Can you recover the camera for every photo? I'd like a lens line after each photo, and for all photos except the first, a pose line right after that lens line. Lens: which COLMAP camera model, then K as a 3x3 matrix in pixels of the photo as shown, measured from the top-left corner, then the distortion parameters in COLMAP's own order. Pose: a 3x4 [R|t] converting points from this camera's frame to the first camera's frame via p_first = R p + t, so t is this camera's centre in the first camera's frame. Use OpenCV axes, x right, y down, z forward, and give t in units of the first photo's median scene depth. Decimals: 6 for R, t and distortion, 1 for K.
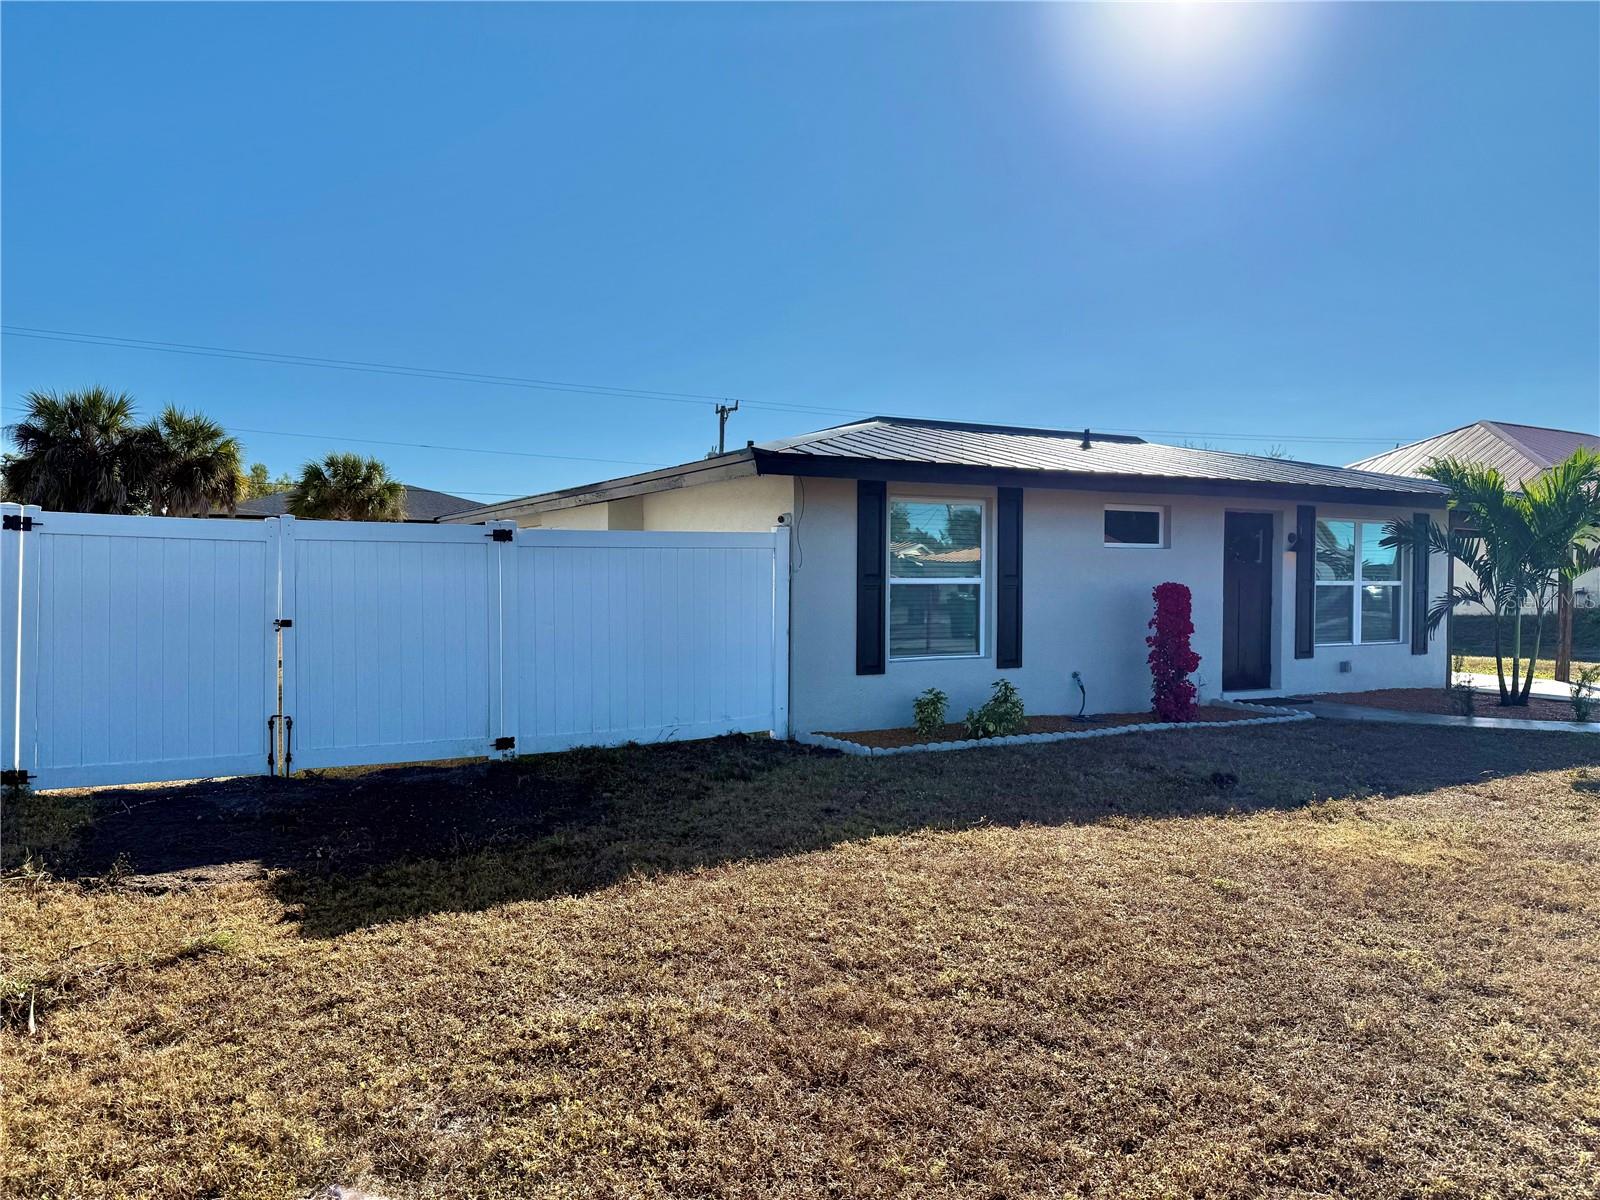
lens RADIAL K [[1124.6, 0, 797.2], [0, 1124.6, 598.6], [0, 0, 1]] dist [0.053826, -0.005401]
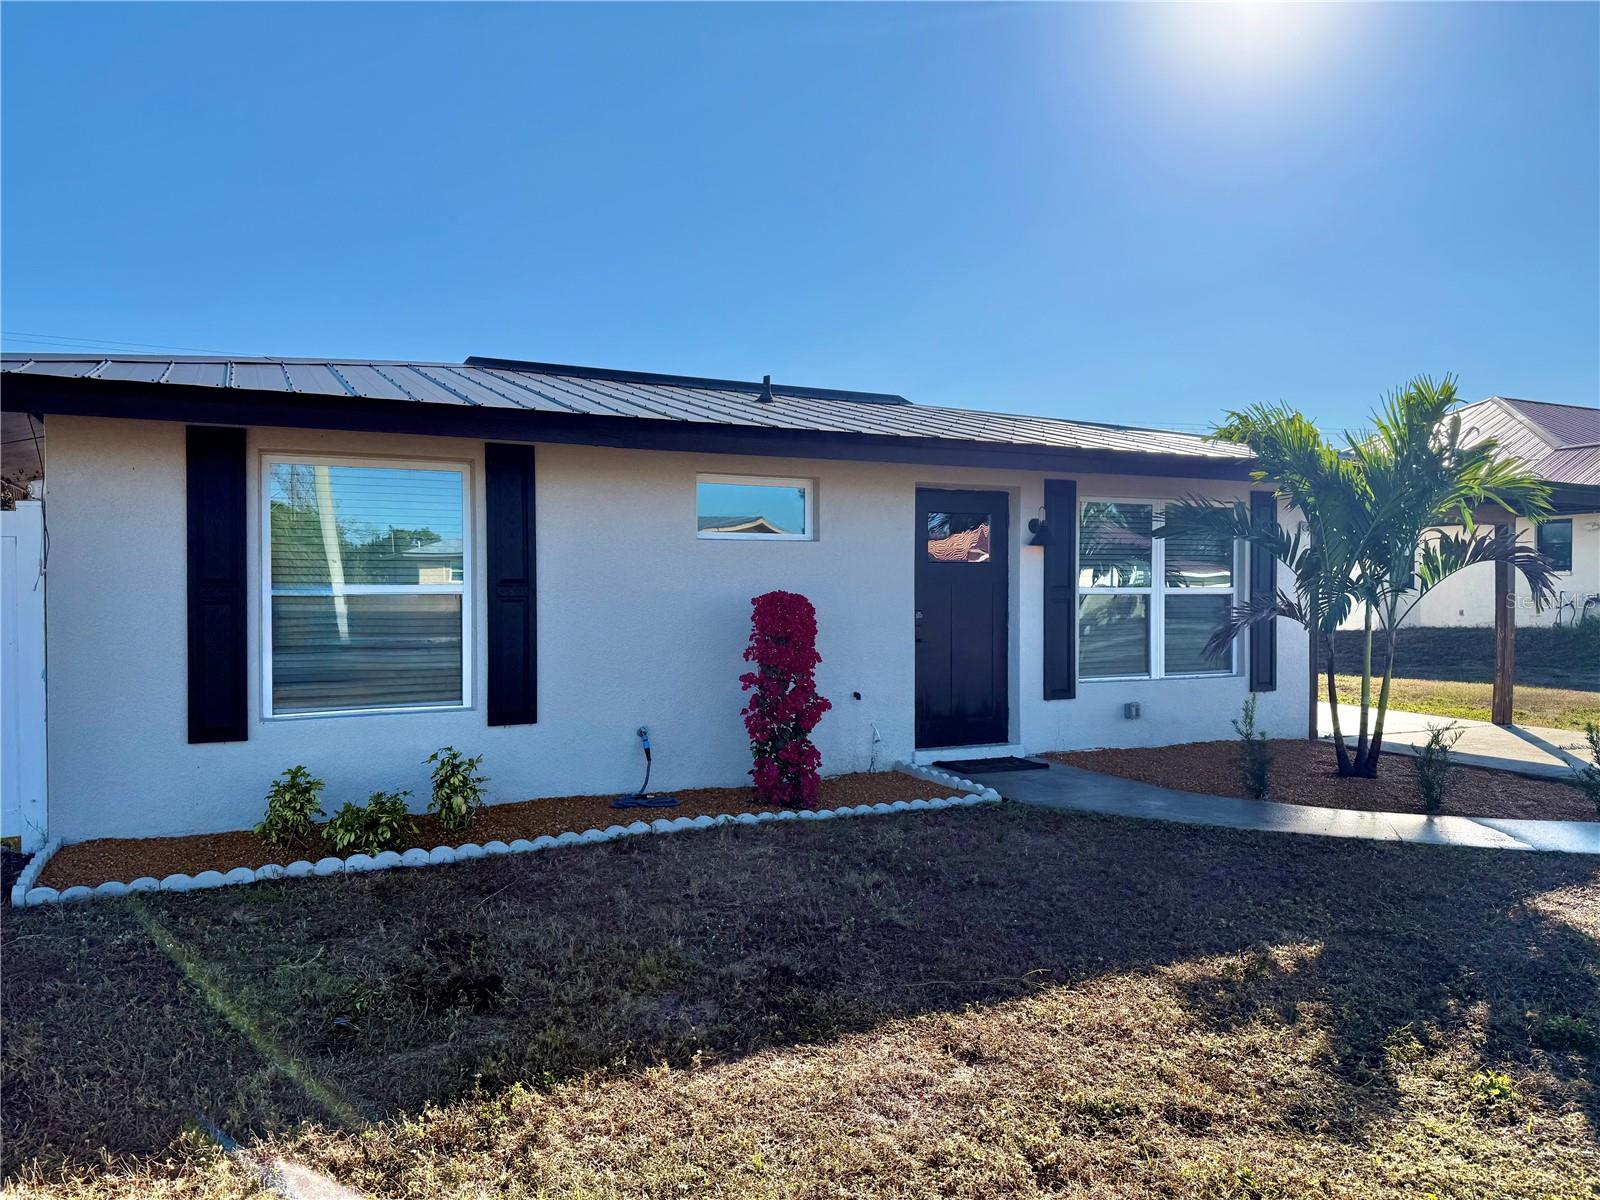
lens RADIAL K [[1124.6, 0, 802.4], [0, 1124.6, 606.3], [0, 0, 1]] dist [0.053826, -0.005401]
pose [[0.997949, -0.004986, -0.063816, 0.355303], [0.004827, 0.999985, -0.002645, -0.003521], [0.063829, 0.002331, 0.997958, 0.323037]]
